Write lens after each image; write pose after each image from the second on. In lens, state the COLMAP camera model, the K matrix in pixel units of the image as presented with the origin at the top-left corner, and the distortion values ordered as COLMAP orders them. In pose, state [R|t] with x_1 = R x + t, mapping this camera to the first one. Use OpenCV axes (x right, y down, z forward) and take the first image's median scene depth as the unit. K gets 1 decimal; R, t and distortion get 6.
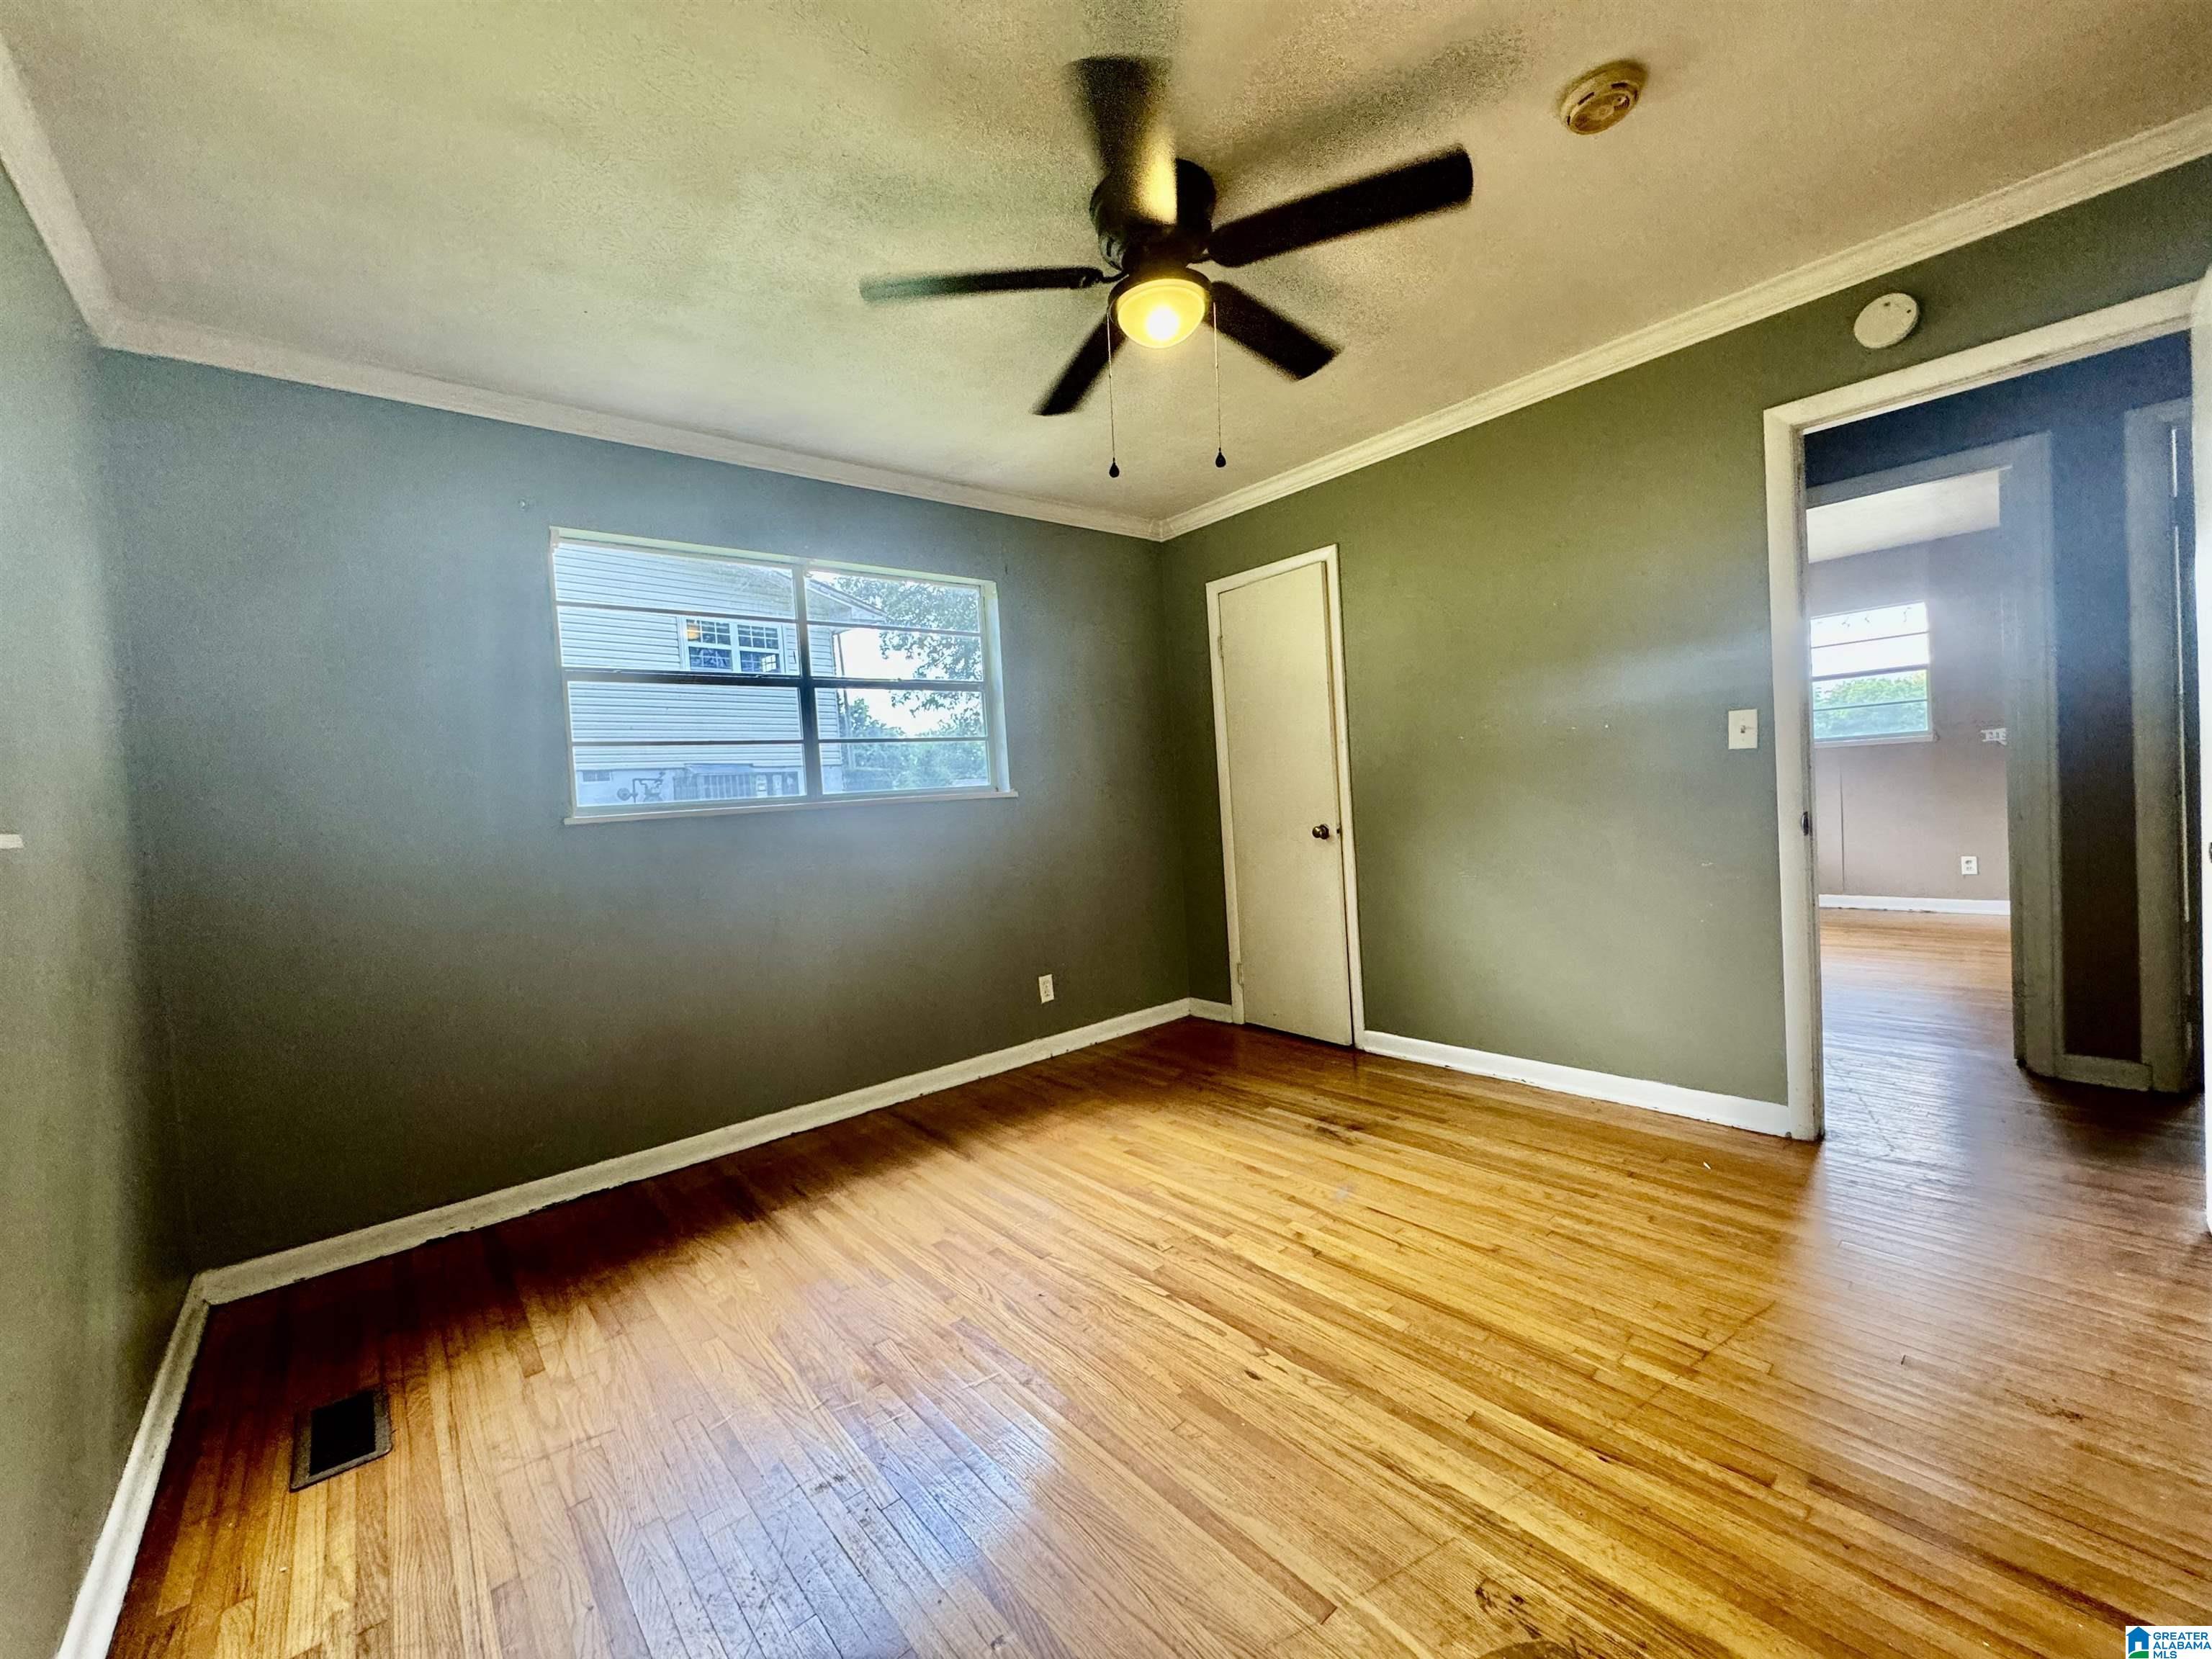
lens RADIAL K [[891.3, 0, 1107.5], [0, 891.3, 823.5], [0, 0, 1]] dist [-0.004954, 0.001166]
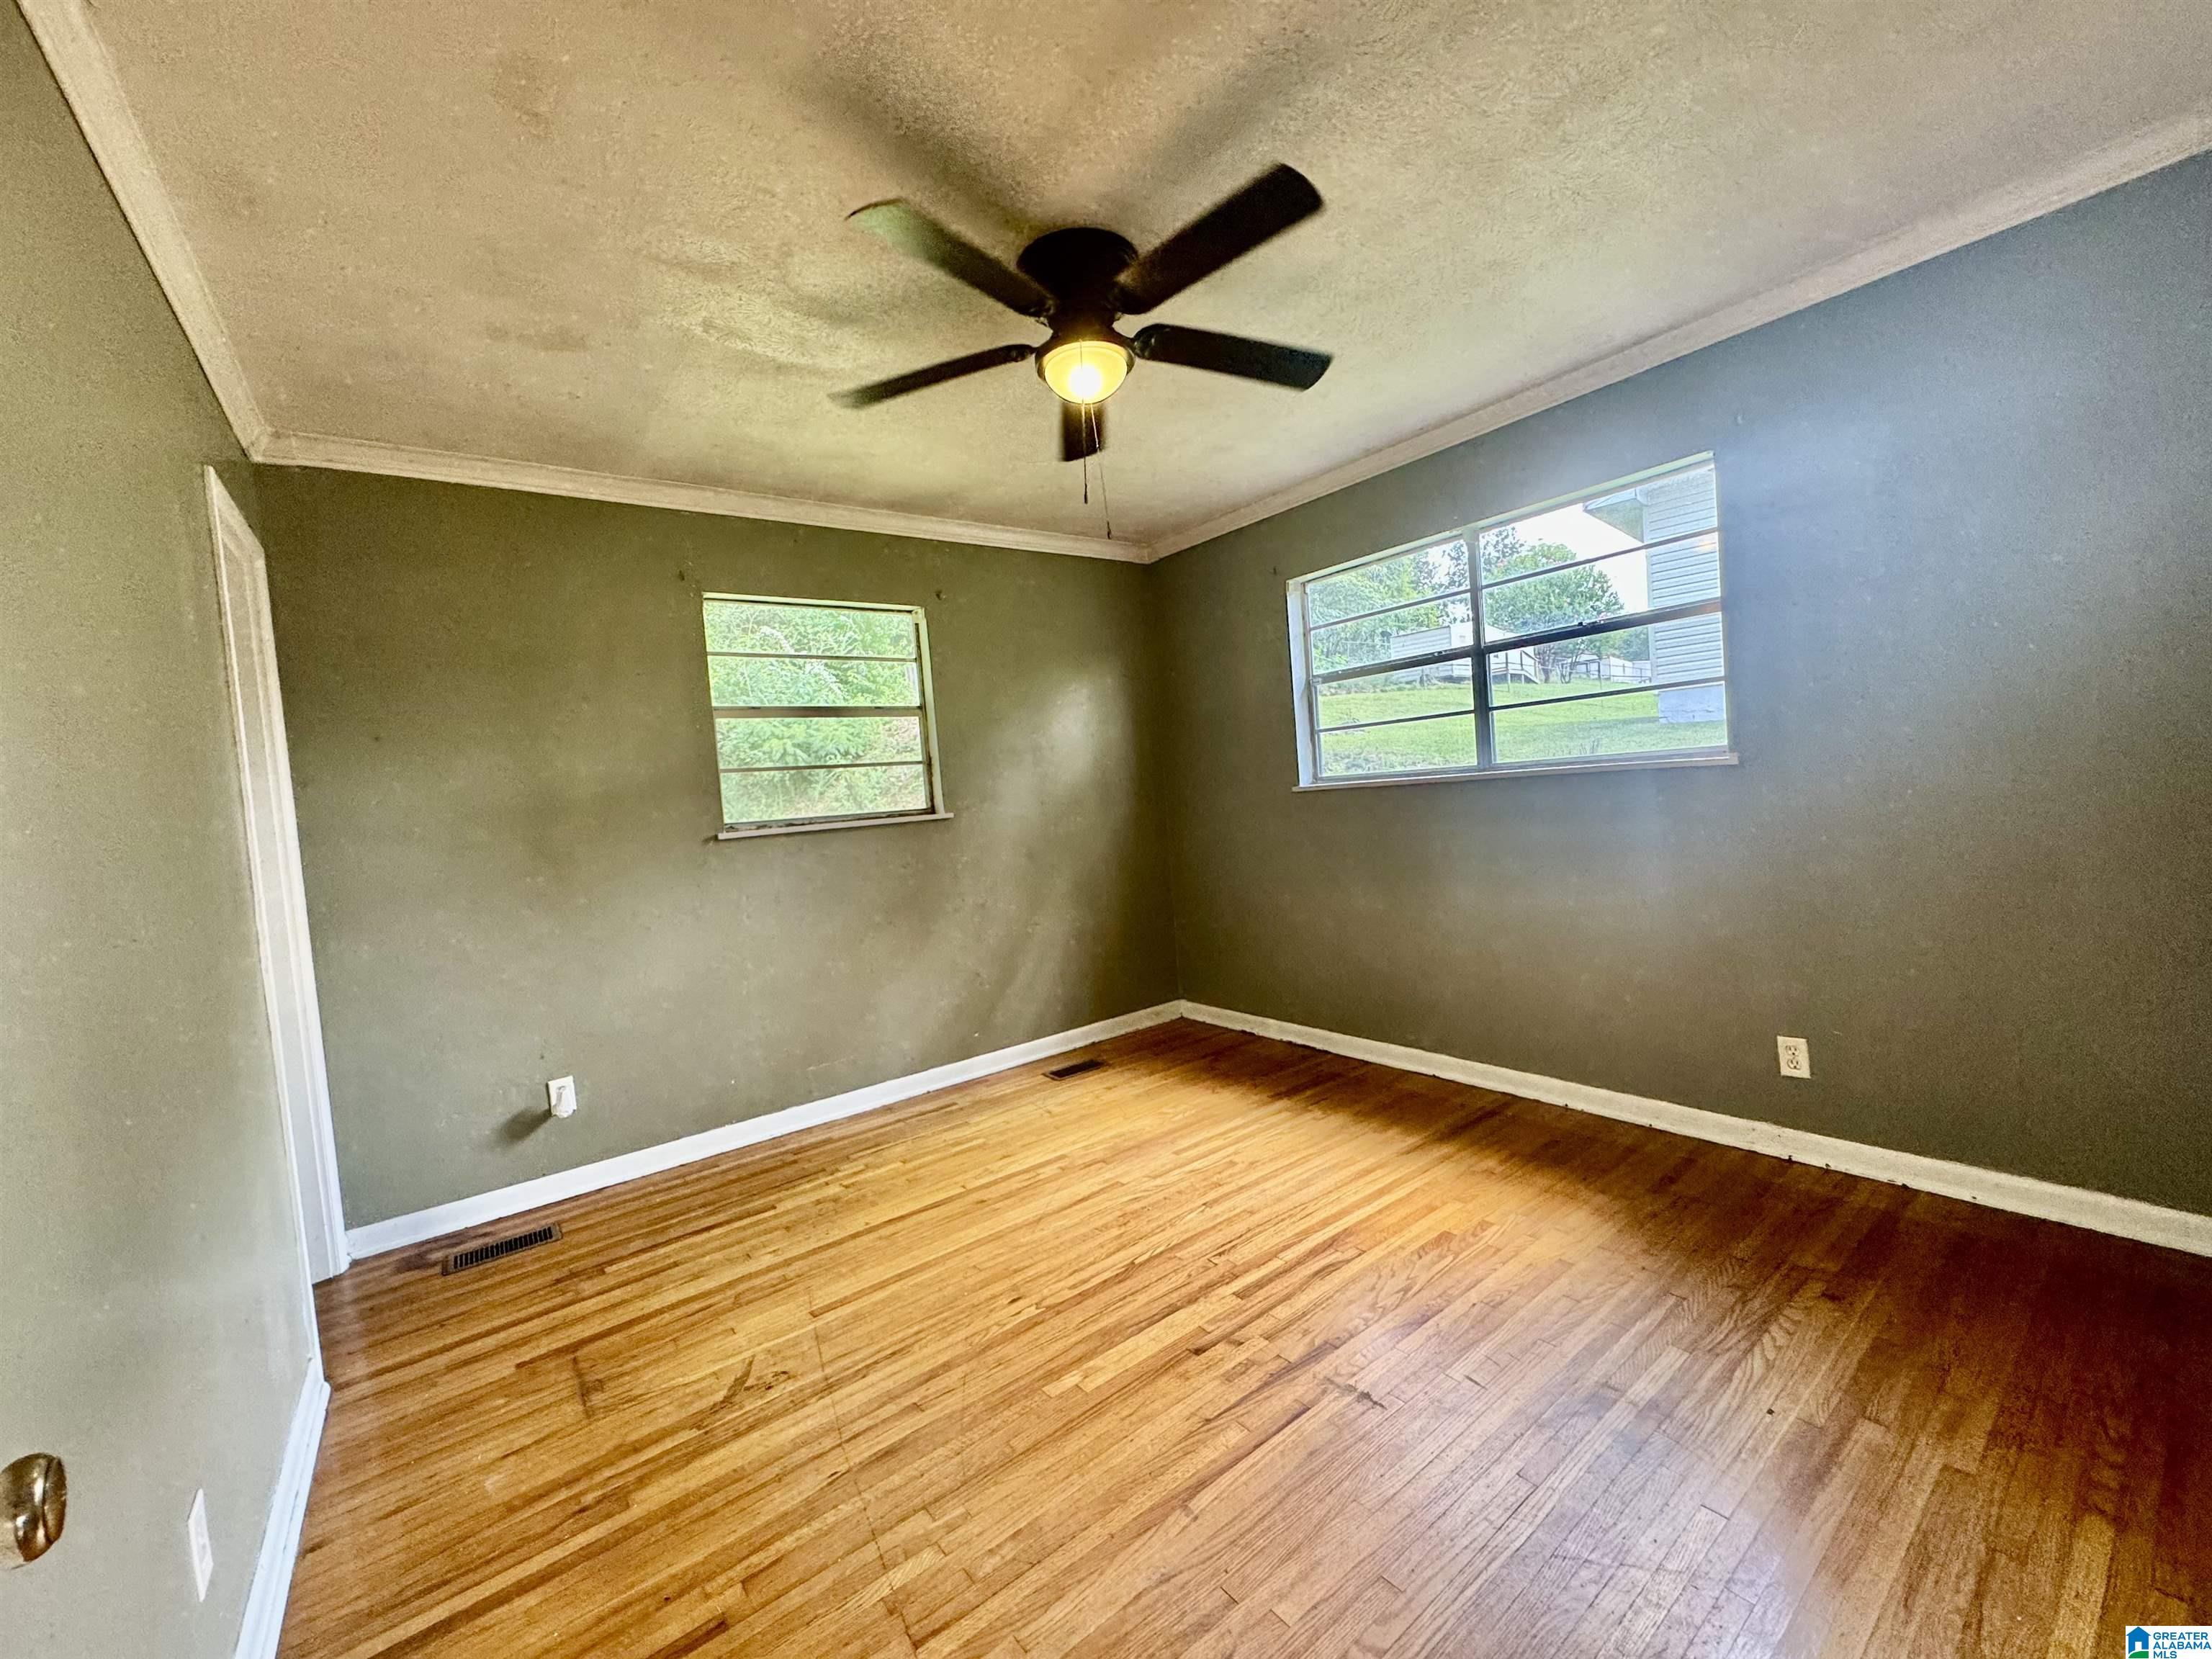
lens RADIAL K [[891.3, 0, 1109.8], [0, 891.3, 831.6], [0, 0, 1]] dist [-0.004954, 0.001166]
pose [[-0.055163, 0.116595, -0.991646, 1.003647], [0.049902, 0.992239, 0.113889, -0.135324], [0.997230, -0.043203, -0.060553, 0.930476]]
